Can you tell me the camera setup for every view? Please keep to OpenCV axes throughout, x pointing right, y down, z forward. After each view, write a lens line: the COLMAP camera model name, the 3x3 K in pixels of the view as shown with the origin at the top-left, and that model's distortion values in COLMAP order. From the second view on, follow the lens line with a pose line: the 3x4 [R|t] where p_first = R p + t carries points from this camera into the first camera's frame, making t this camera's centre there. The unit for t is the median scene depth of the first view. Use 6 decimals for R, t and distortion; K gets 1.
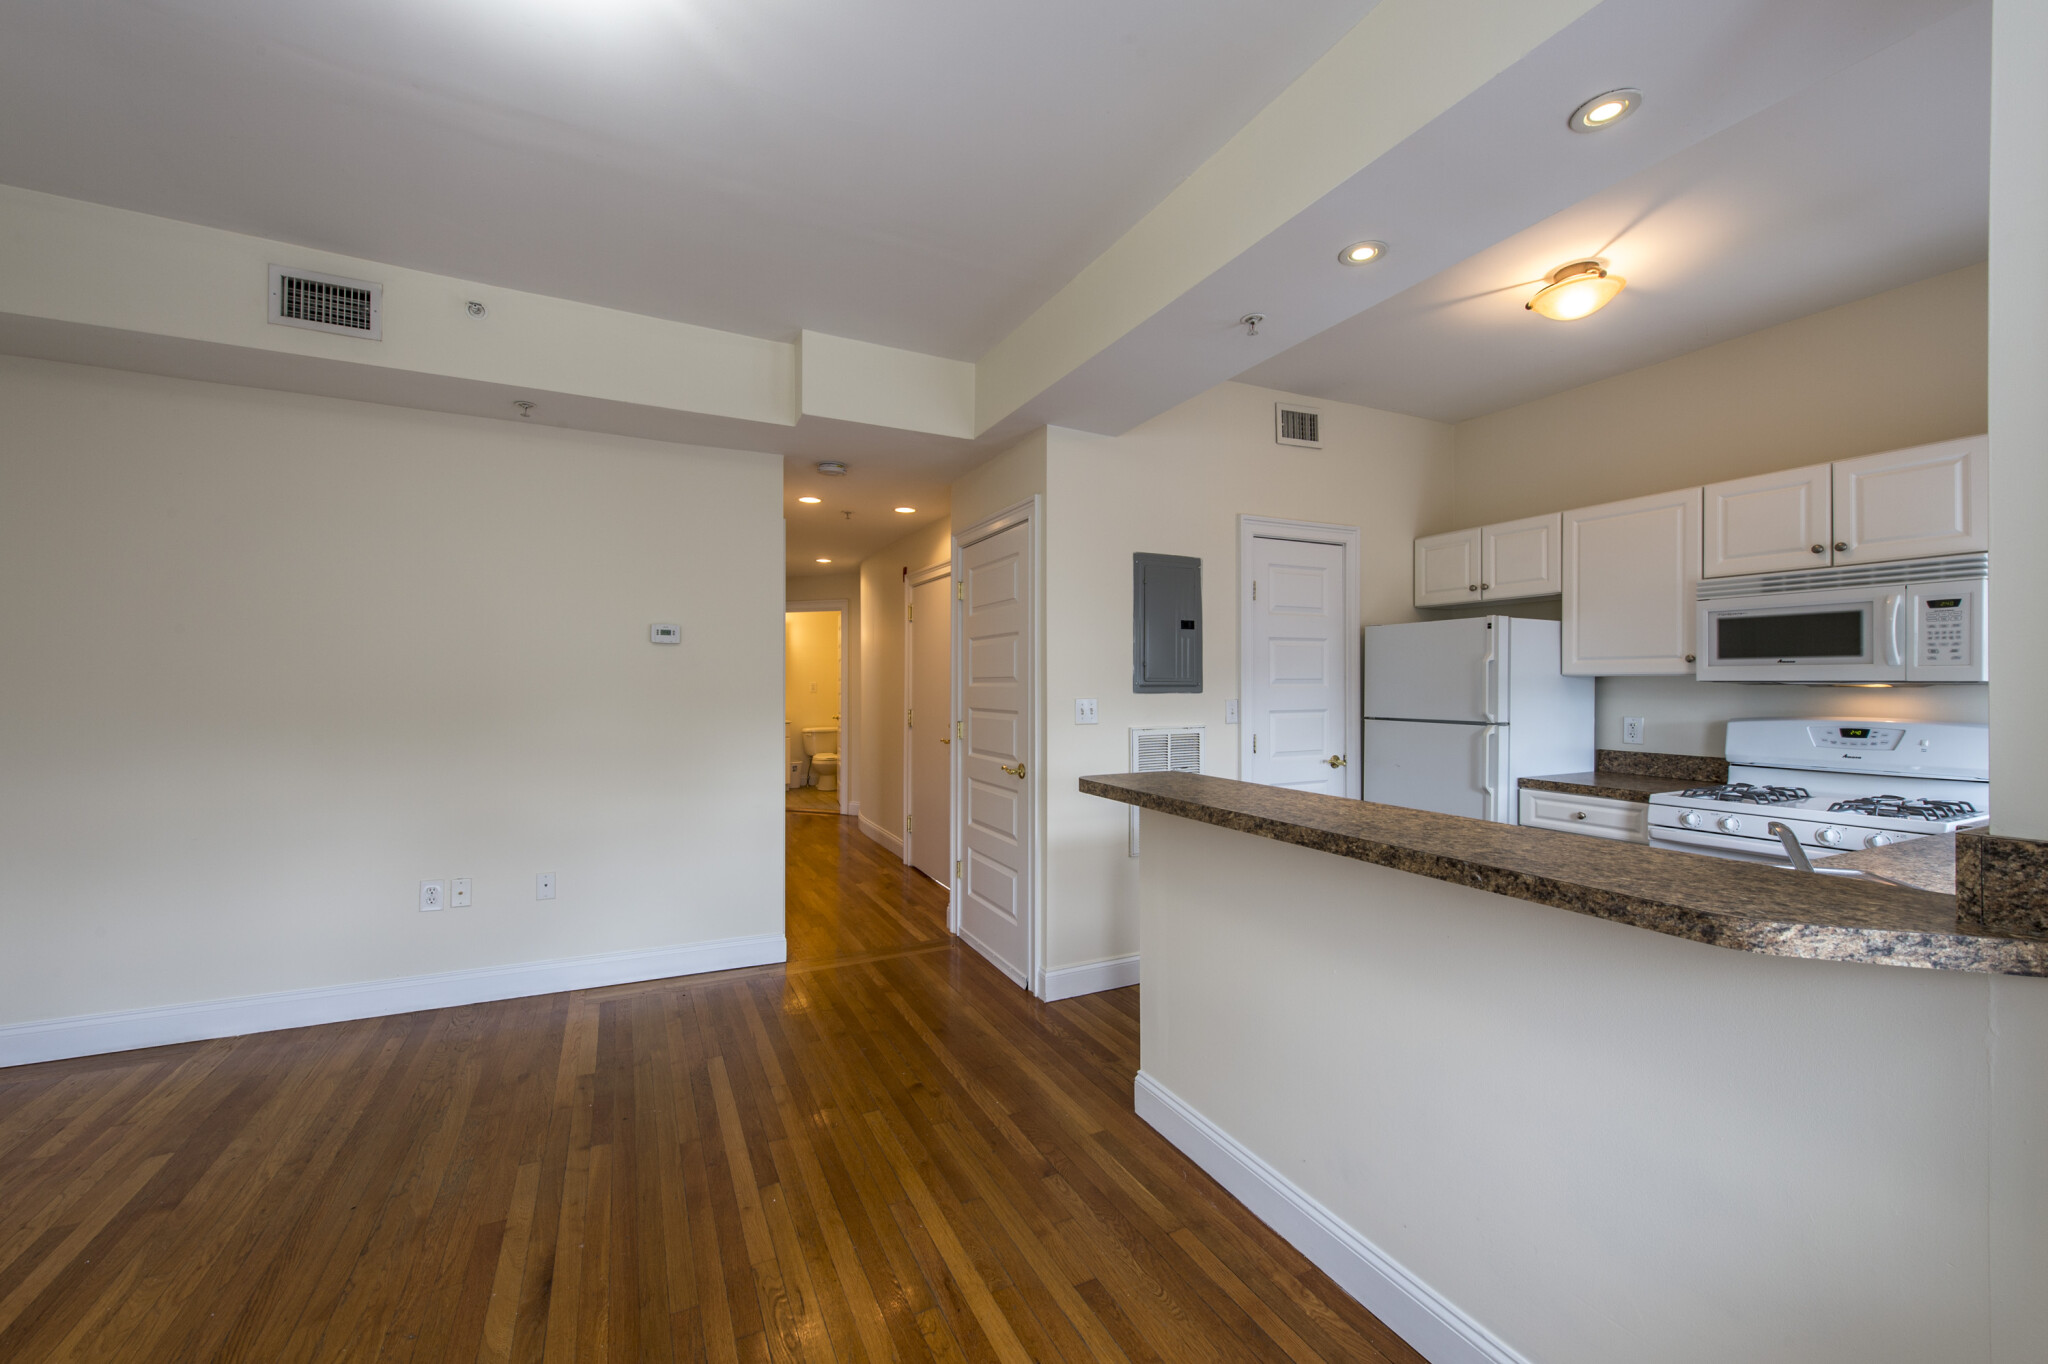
lens RADIAL K [[802.8, 0, 1023.3], [0, 802.8, 685.8], [0, 0, 1]] dist [0.011220, -0.001269]
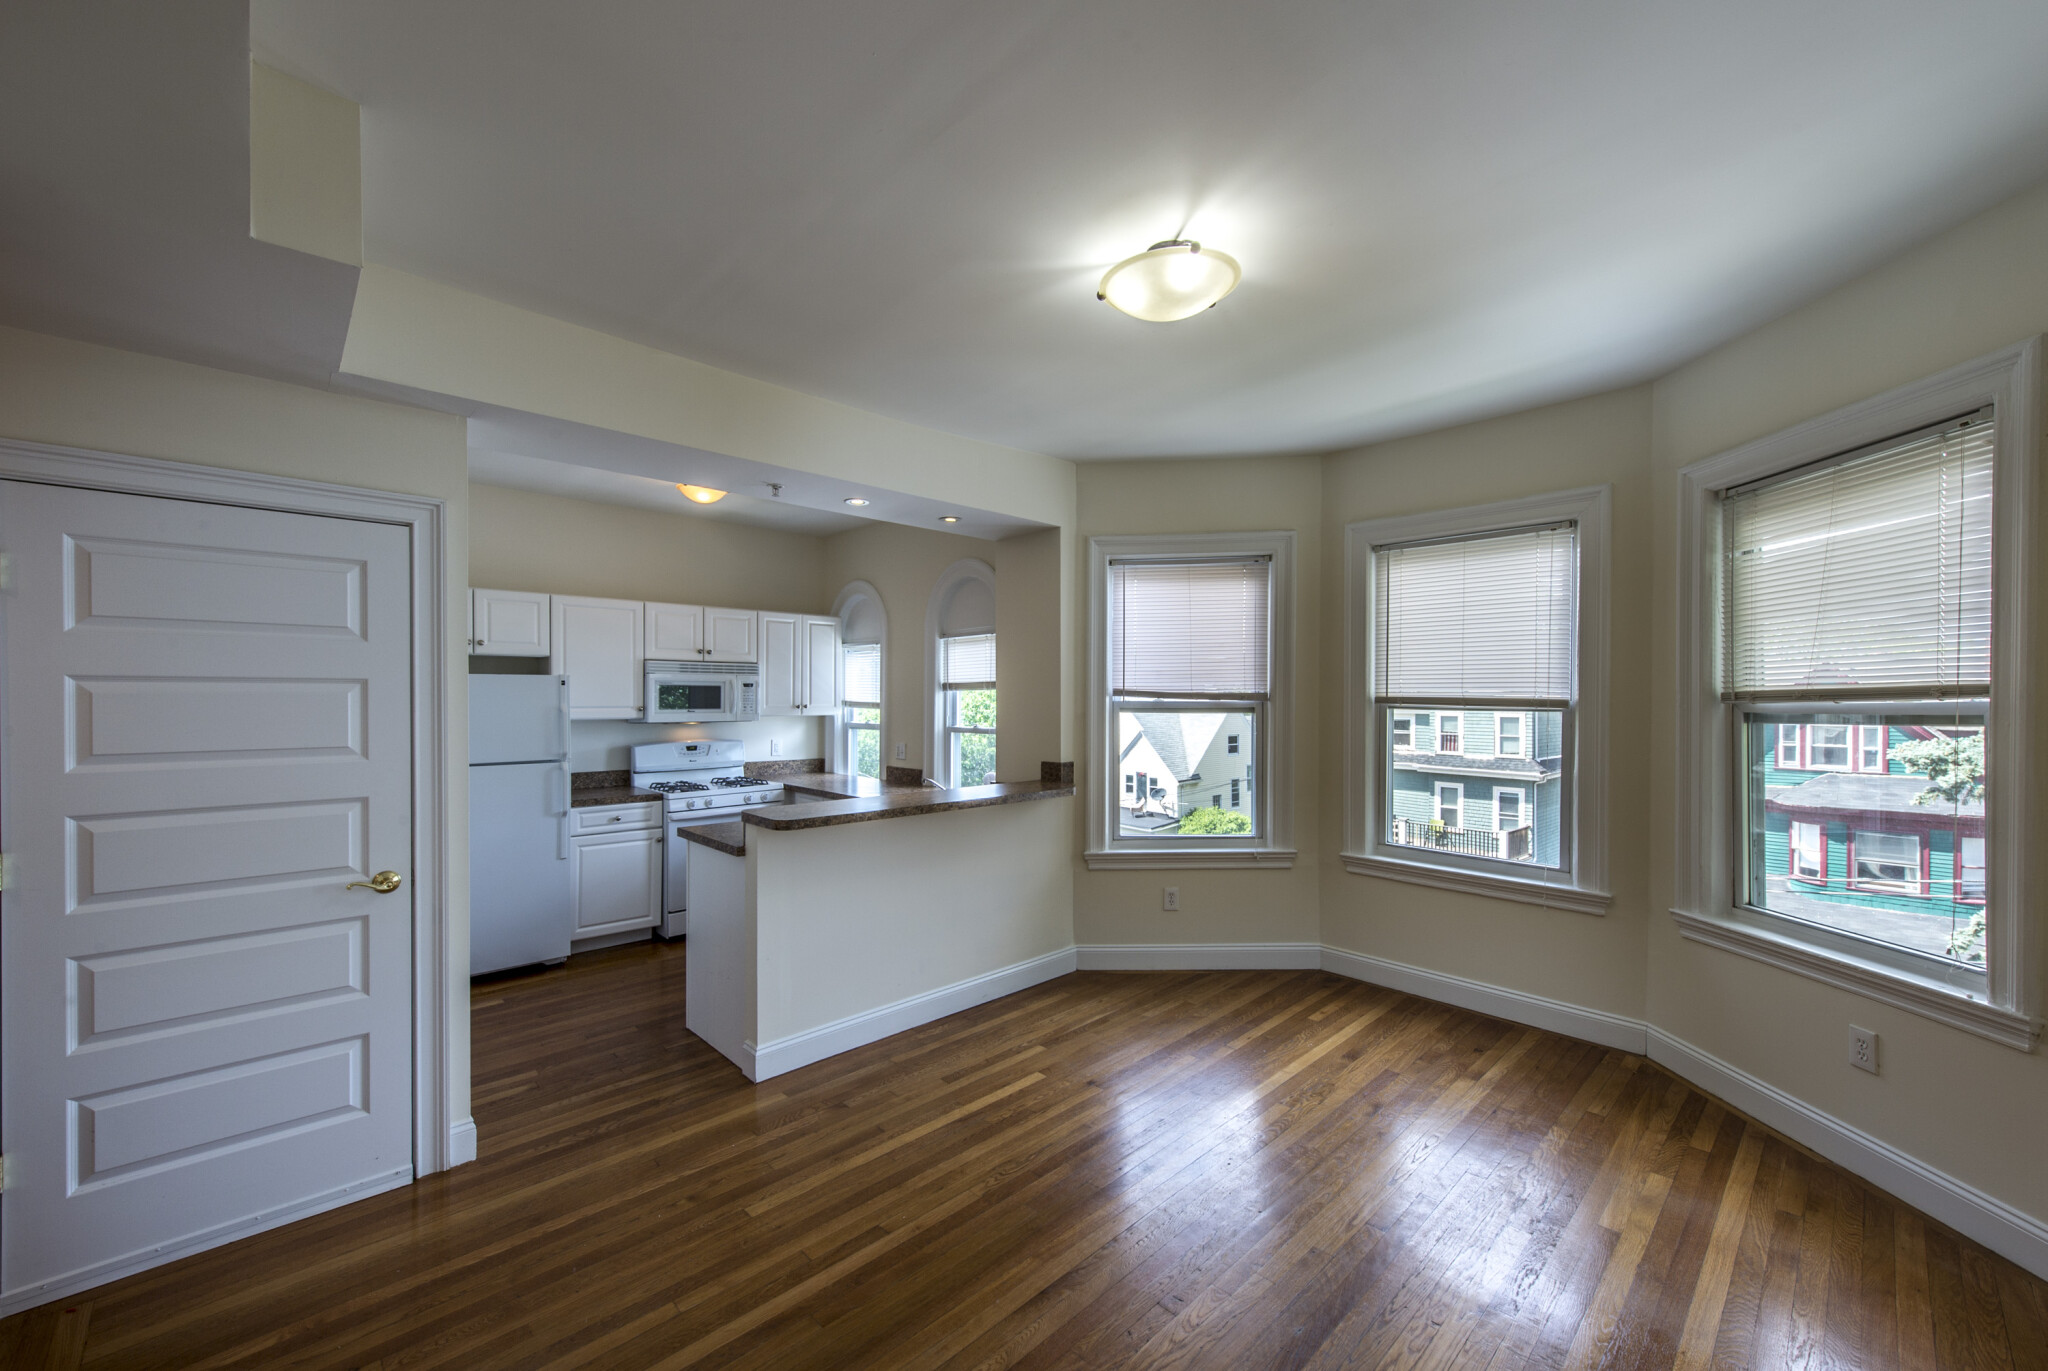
lens RADIAL K [[802.8, 0, 1026.1], [0, 802.8, 699.9], [0, 0, 1]] dist [0.011220, -0.001269]
pose [[-0.302405, -0.004987, 0.953166, -0.987304], [0.000443, 0.999985, 0.005373, -0.063467], [-0.953179, 0.002047, -0.302398, 0.811689]]
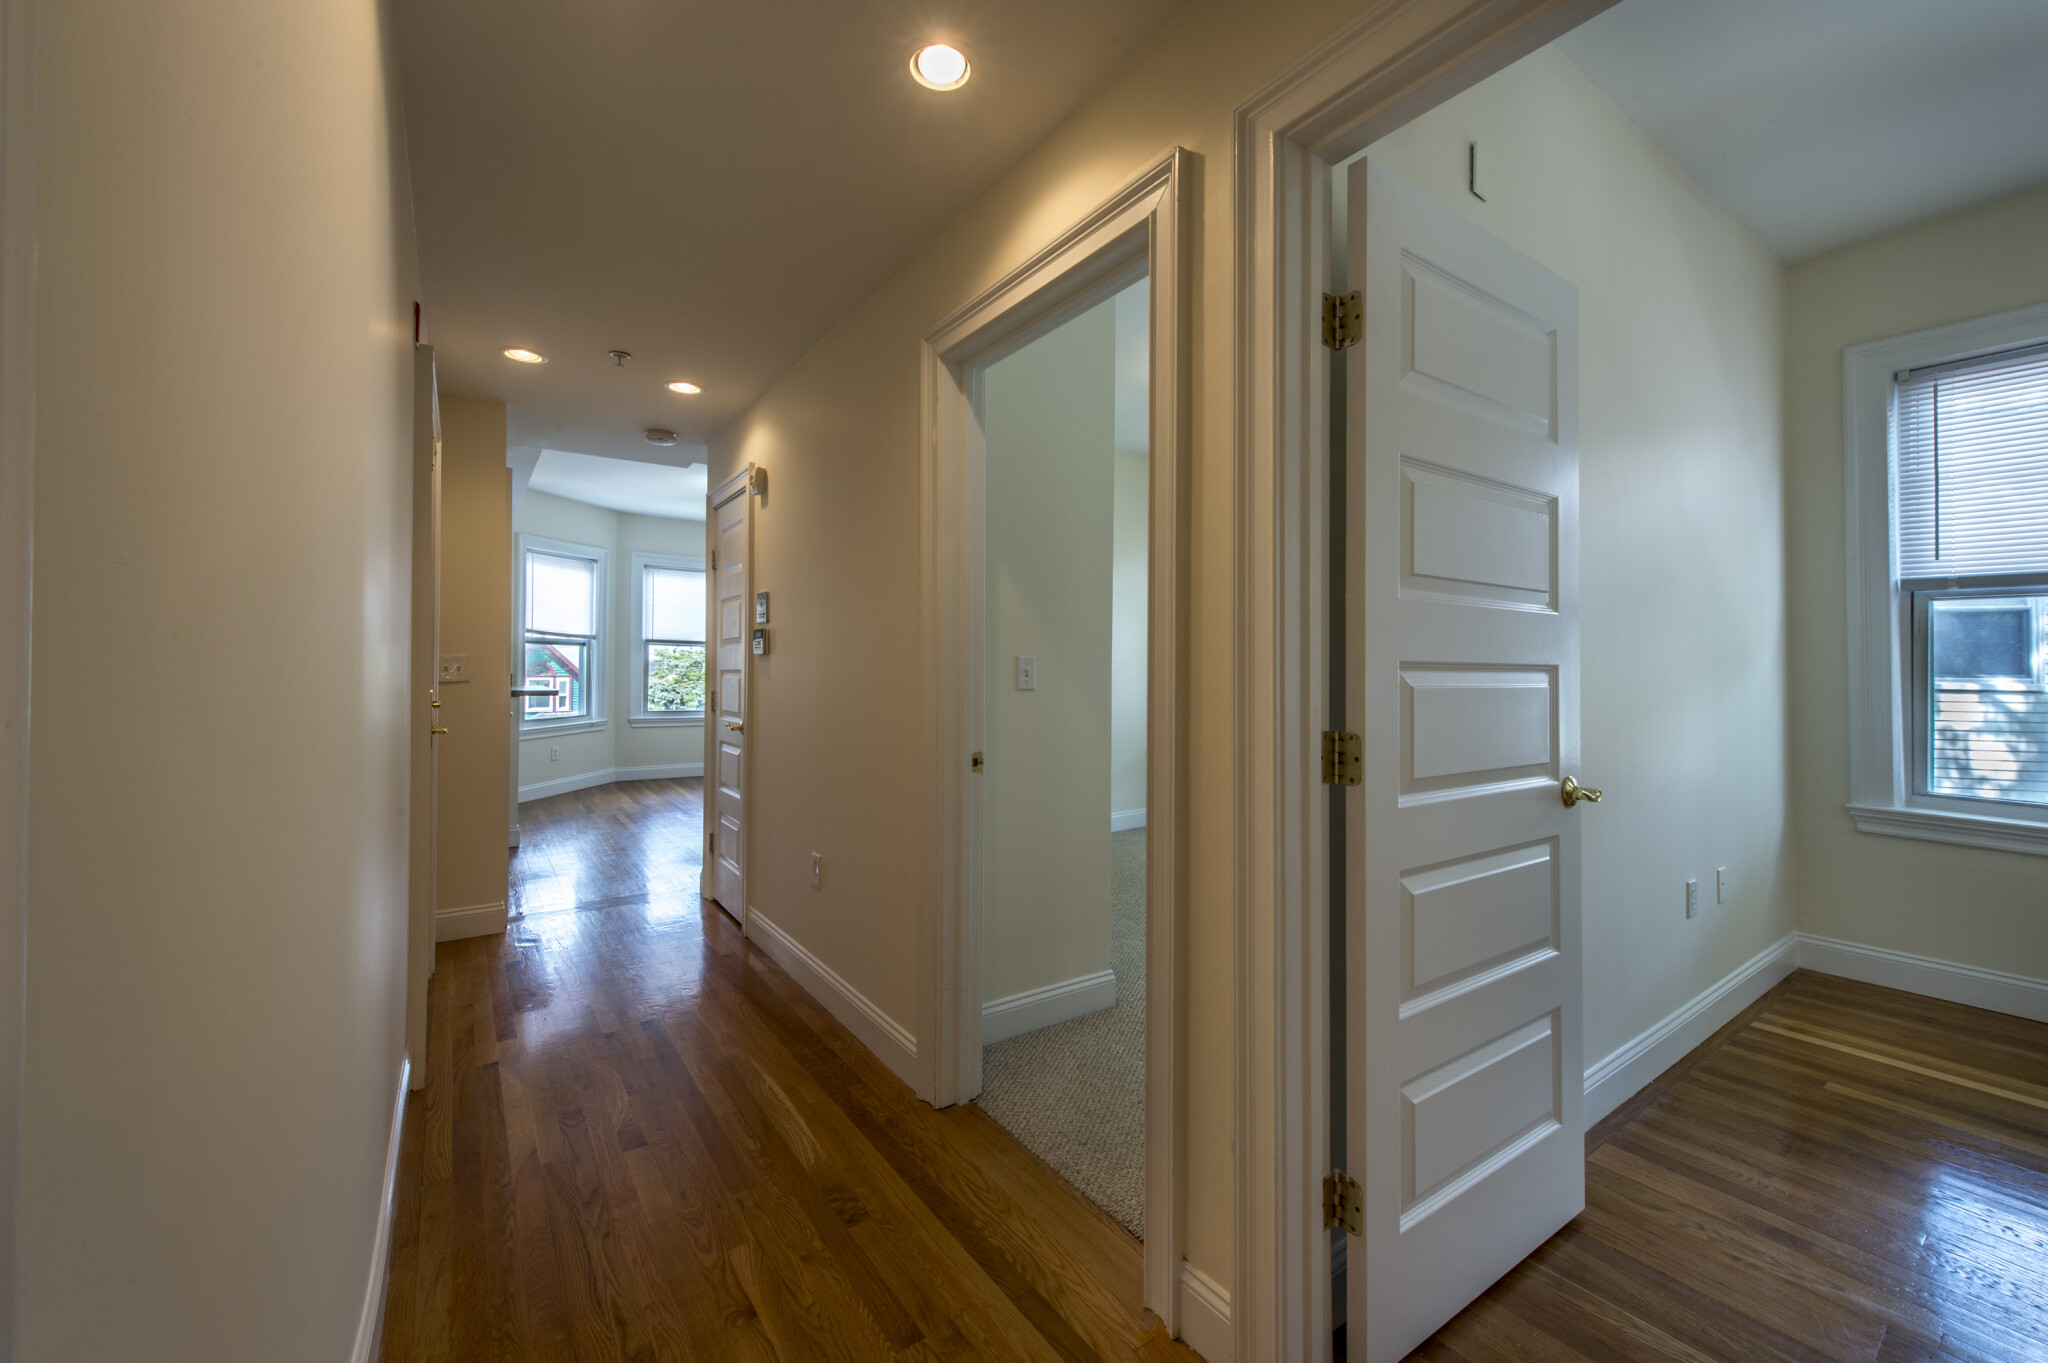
lens RADIAL K [[801.9, 0, 1024.6], [0, 801.9, 662.4], [0, 0, 1]] dist [0.001877, 0.000116]
pose [[-0.988628, -0.007995, -0.150172, -0.738321], [-0.006945, 0.999948, -0.007517, 0.033228], [0.150224, -0.006388, -0.988631, 2.799537]]
